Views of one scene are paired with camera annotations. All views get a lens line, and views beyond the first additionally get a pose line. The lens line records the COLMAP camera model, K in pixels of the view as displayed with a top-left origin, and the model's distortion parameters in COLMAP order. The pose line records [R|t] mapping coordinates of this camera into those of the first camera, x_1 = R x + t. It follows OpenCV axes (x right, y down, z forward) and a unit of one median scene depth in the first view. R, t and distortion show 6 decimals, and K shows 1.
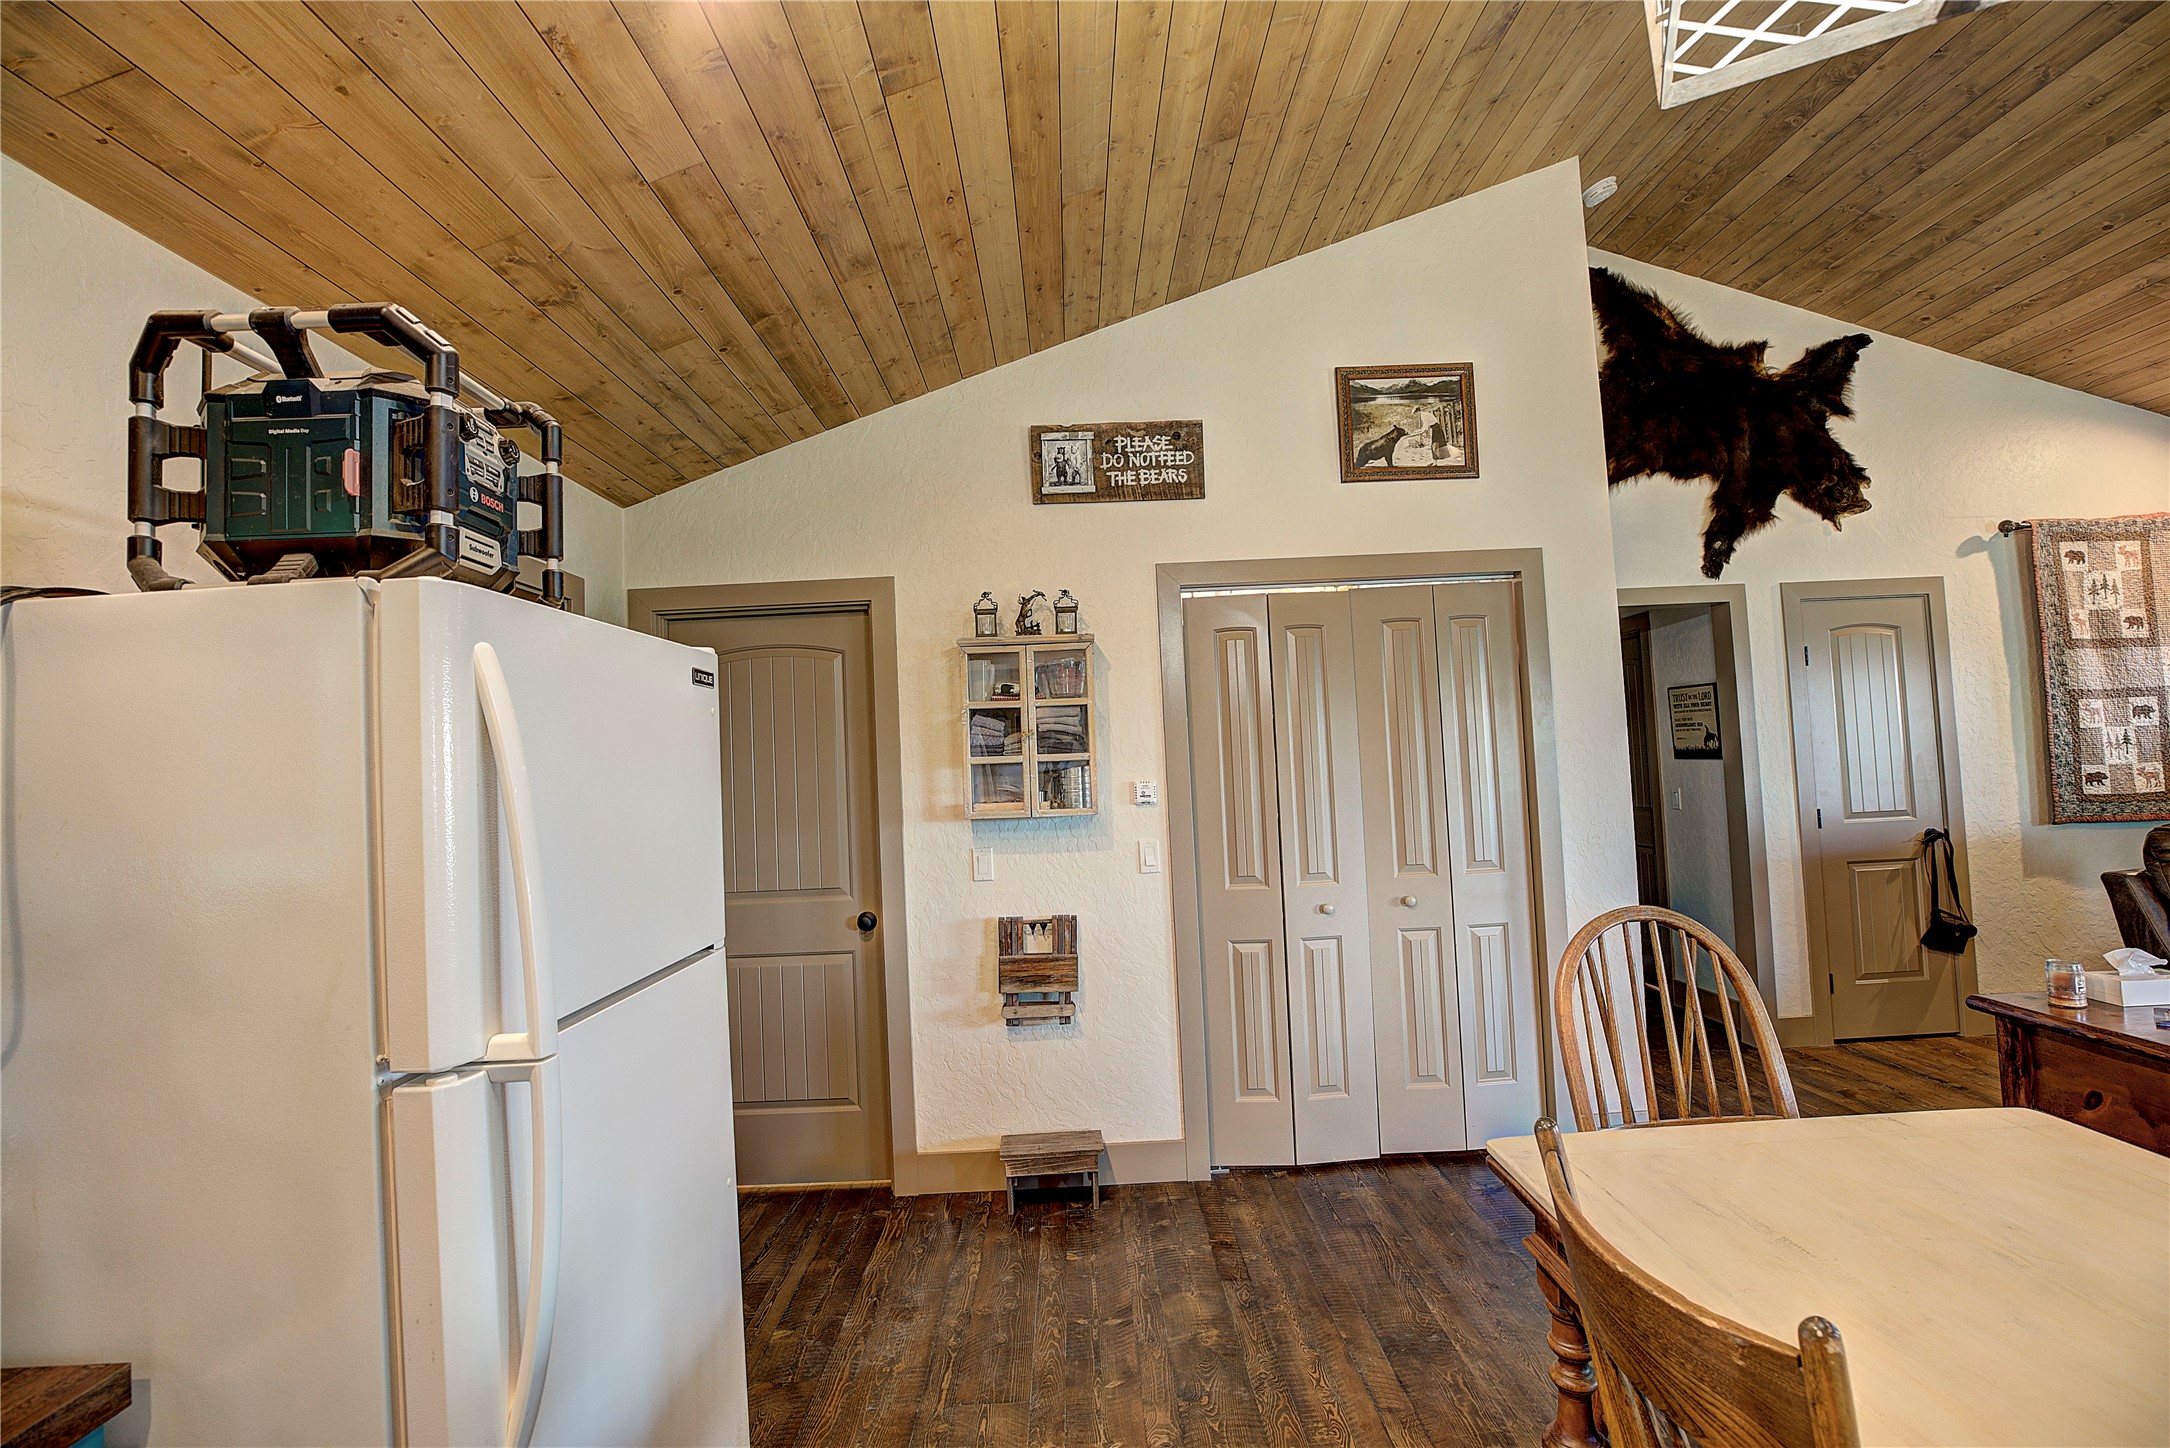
lens RADIAL K [[986.1, 0, 1078.6], [0, 986.1, 719.6], [0, 0, 1]] dist [-0.045819, 0.013764]
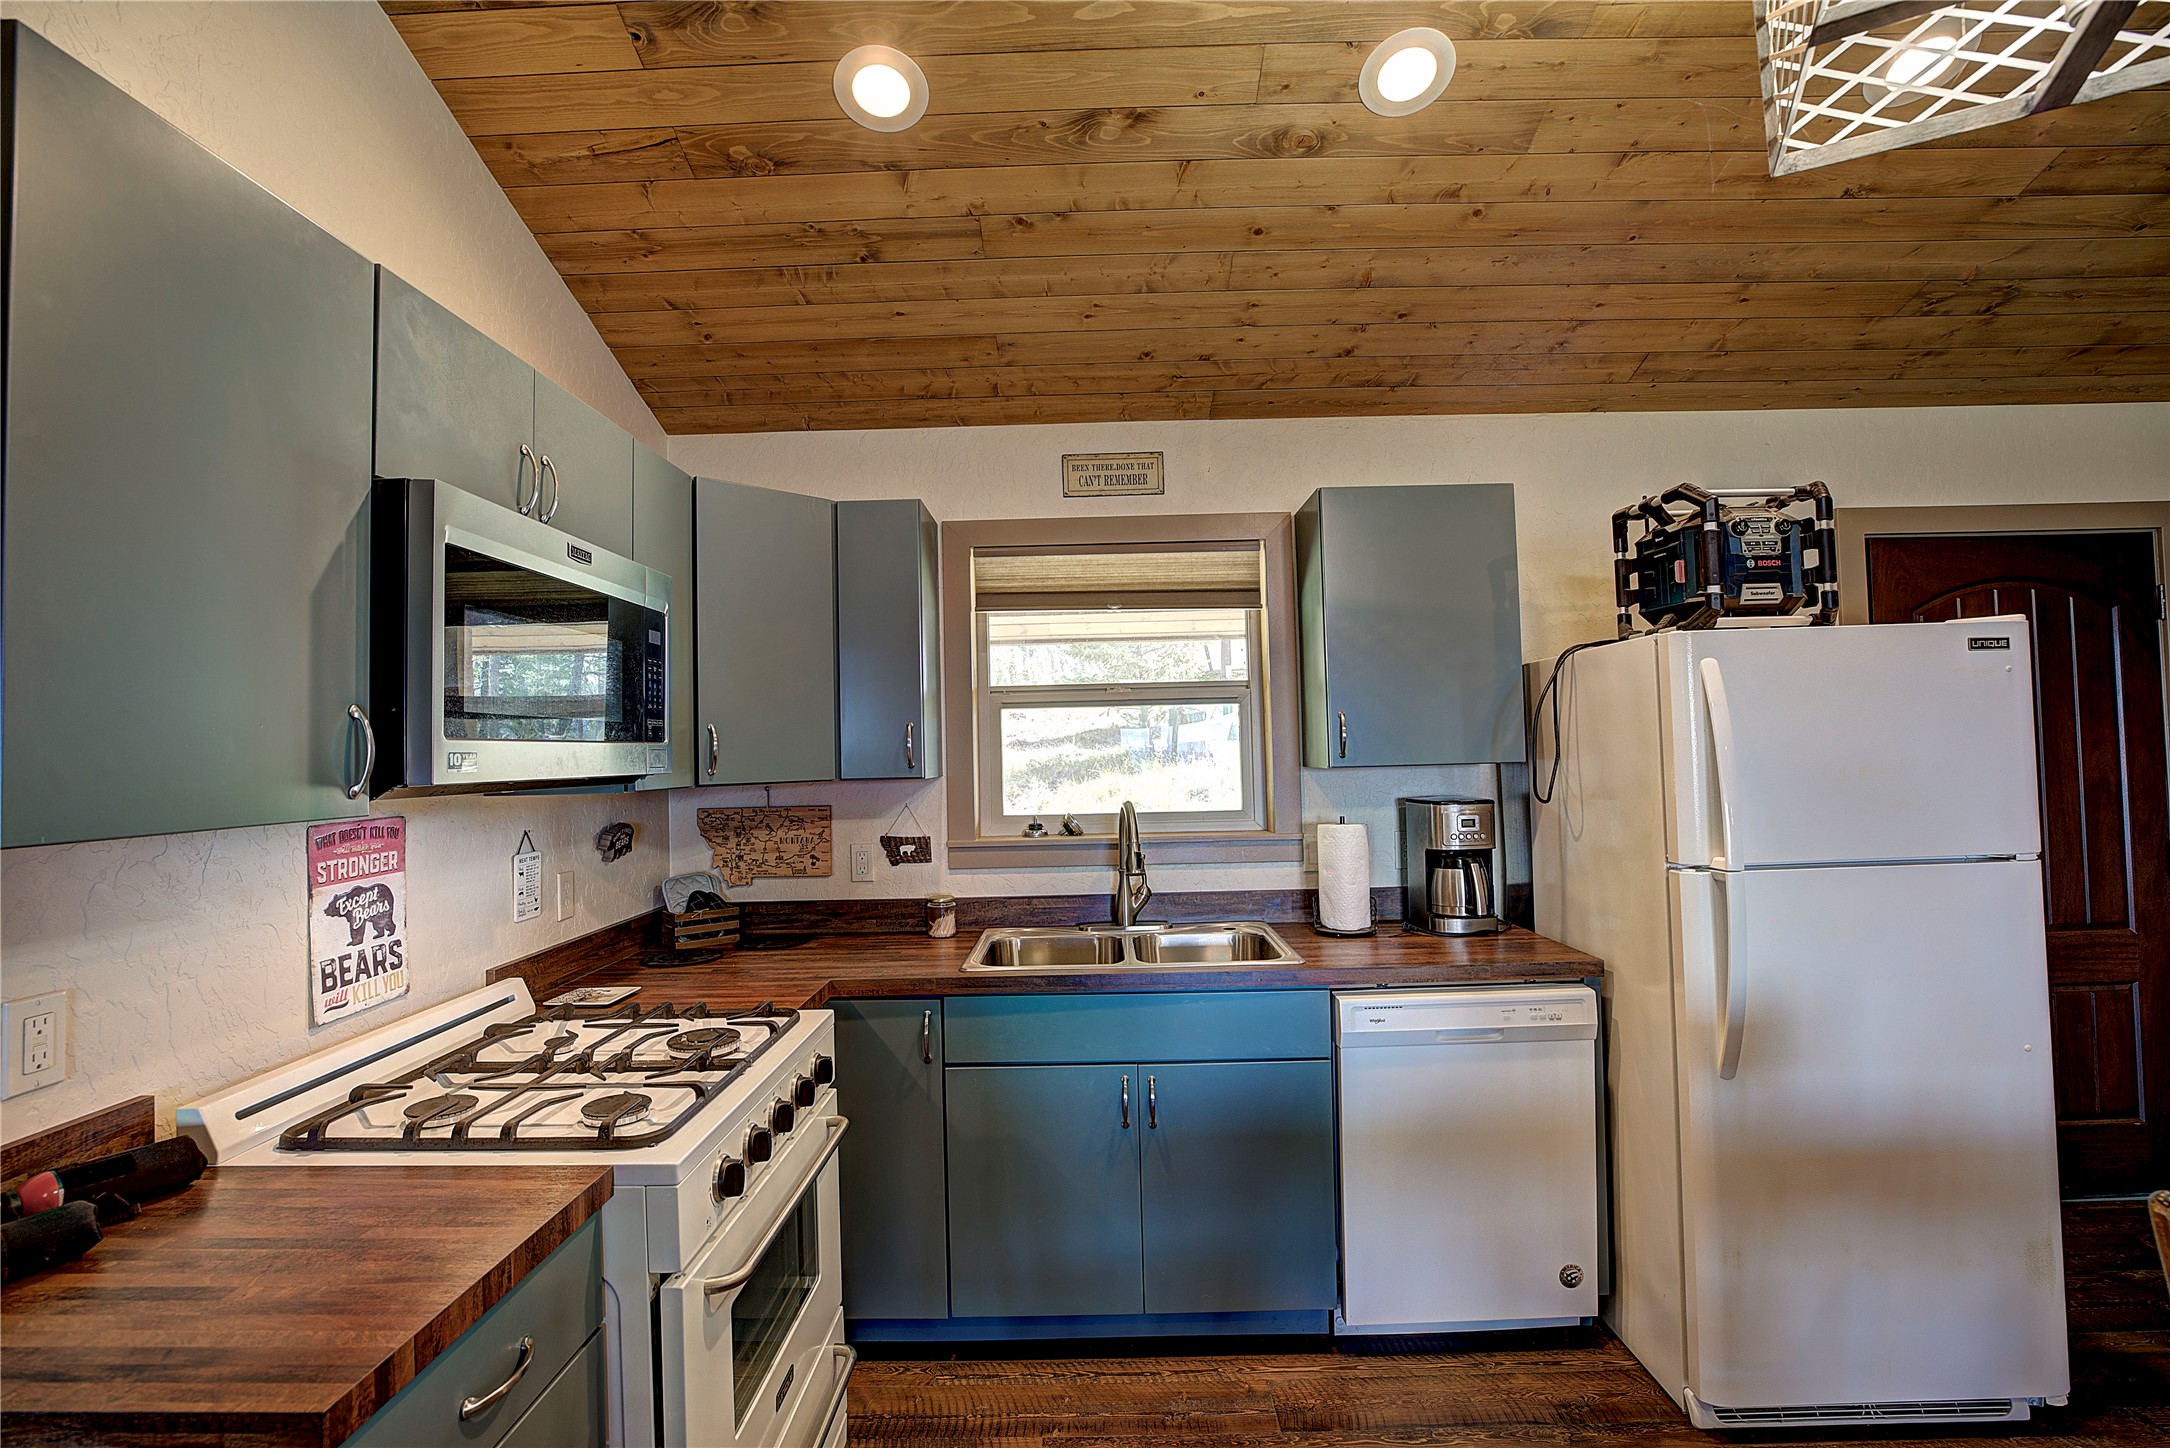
lens RADIAL K [[986.1, 0, 1078.6], [0, 986.1, 719.6], [0, 0, 1]] dist [-0.045819, 0.013764]
pose [[-0.017815, 0.016502, -0.999705, 0.399371], [0.074688, 0.997092, 0.015128, -0.023425], [0.997048, -0.074397, -0.018996, -0.070019]]
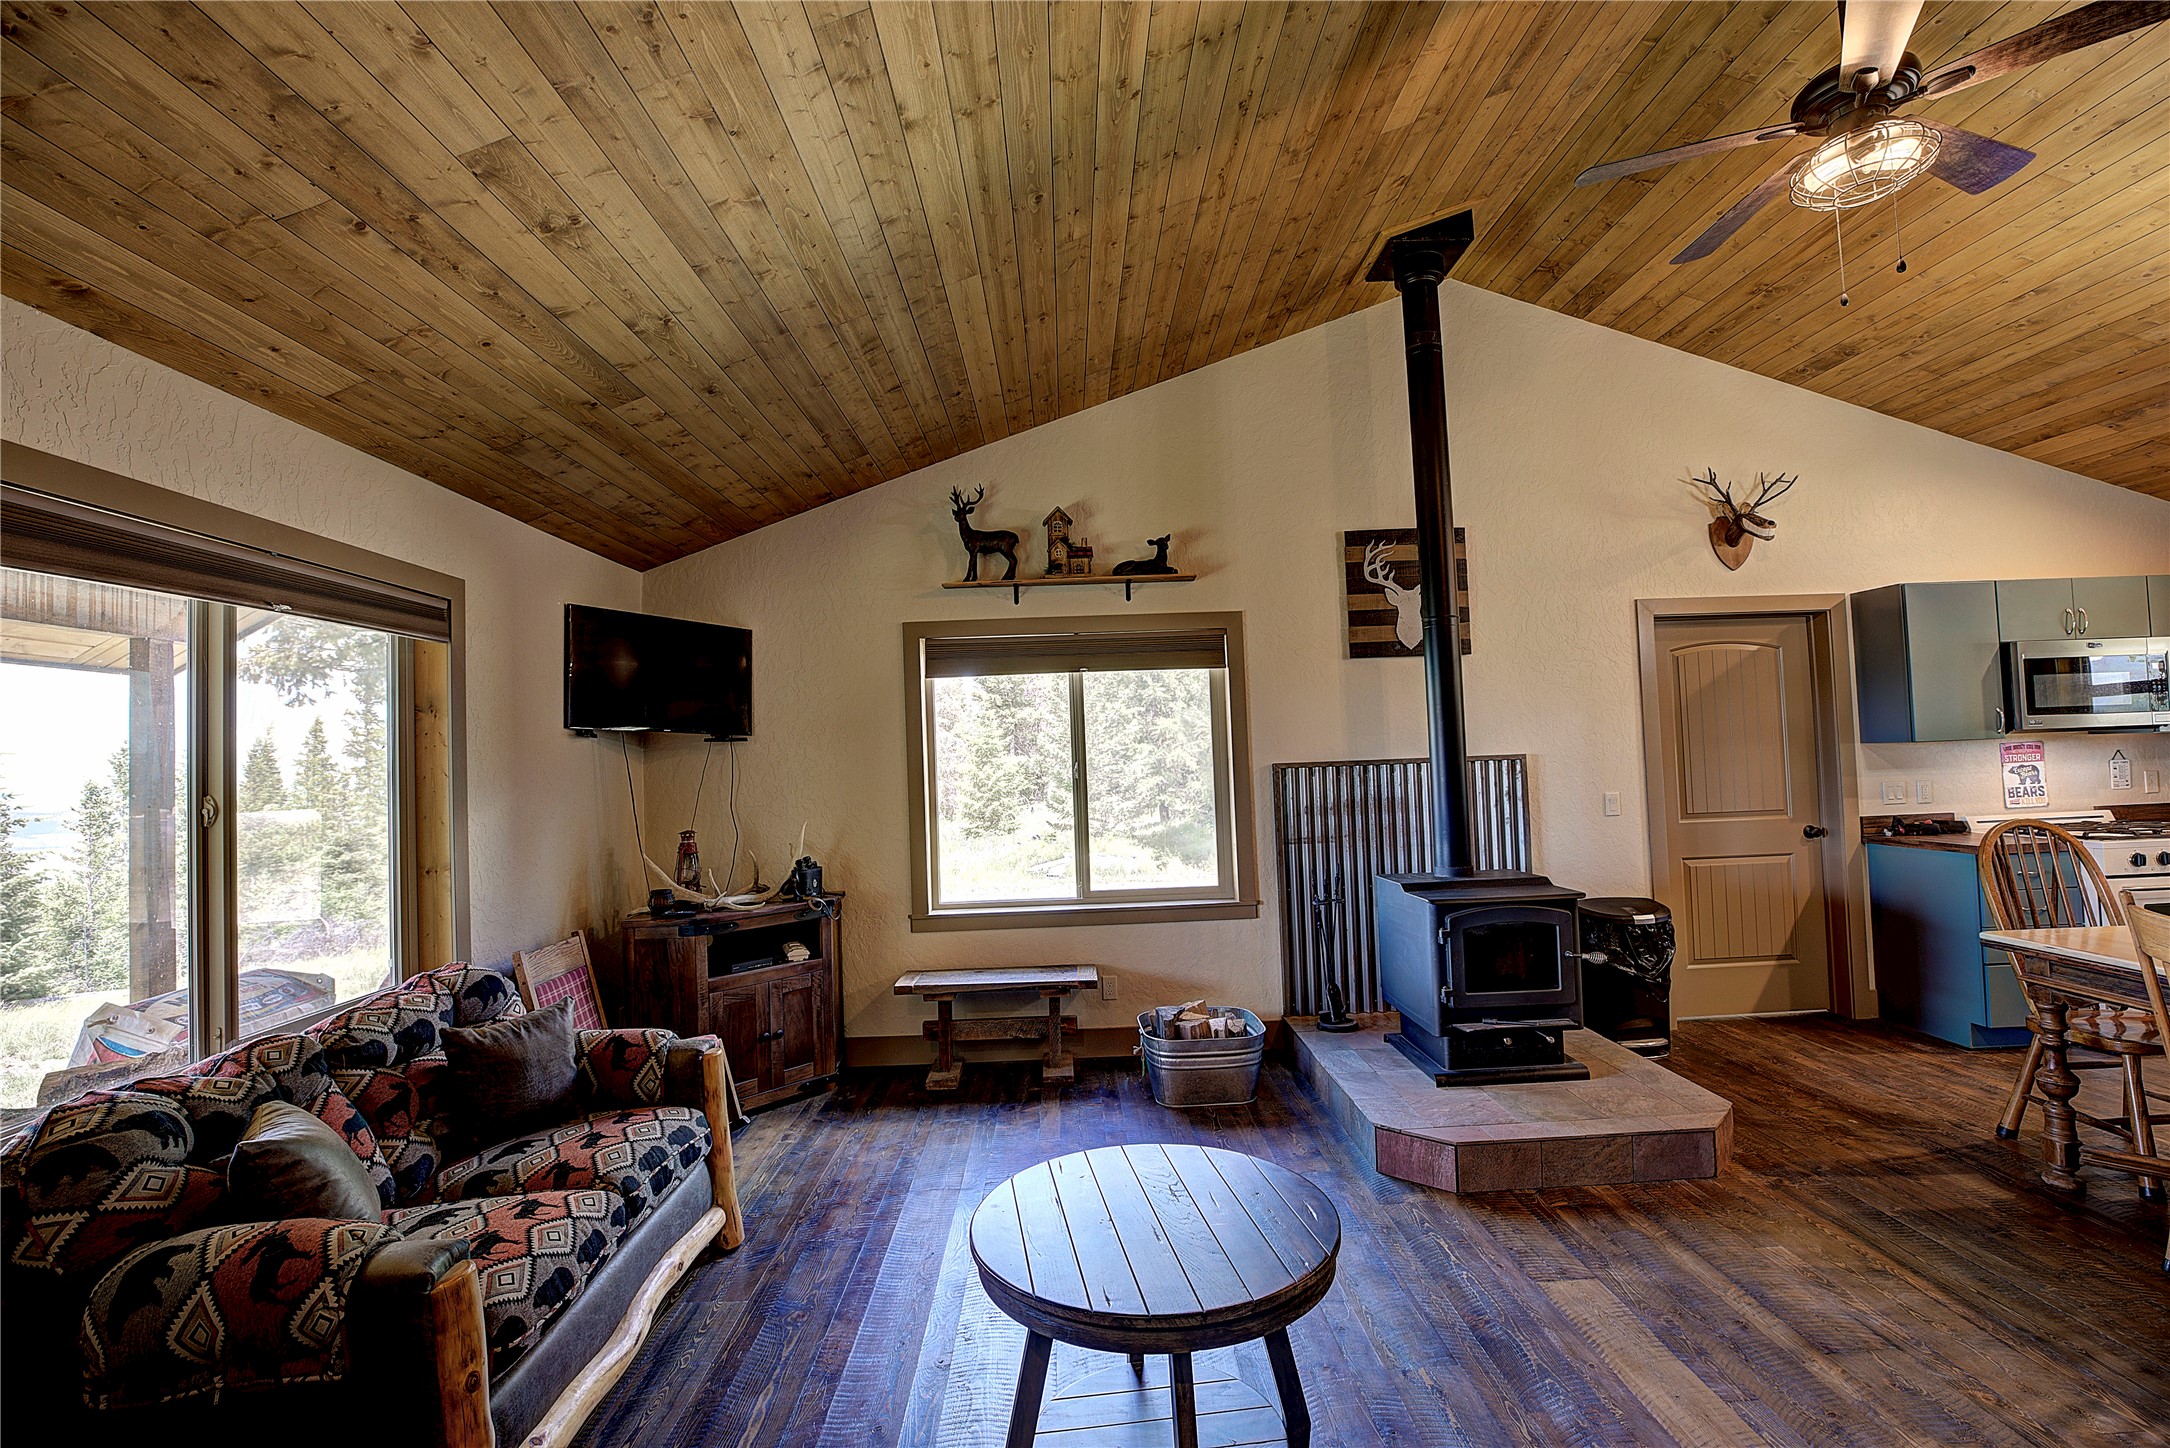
lens RADIAL K [[986.1, 0, 1078.6], [0, 986.1, 719.6], [0, 0, 1]] dist [-0.045819, 0.013764]
pose [[-0.996393, 0.084180, -0.010716, 1.308146], [0.084803, 0.992355, -0.089668, -0.017103], [0.003086, -0.090253, -0.995914, 0.946300]]
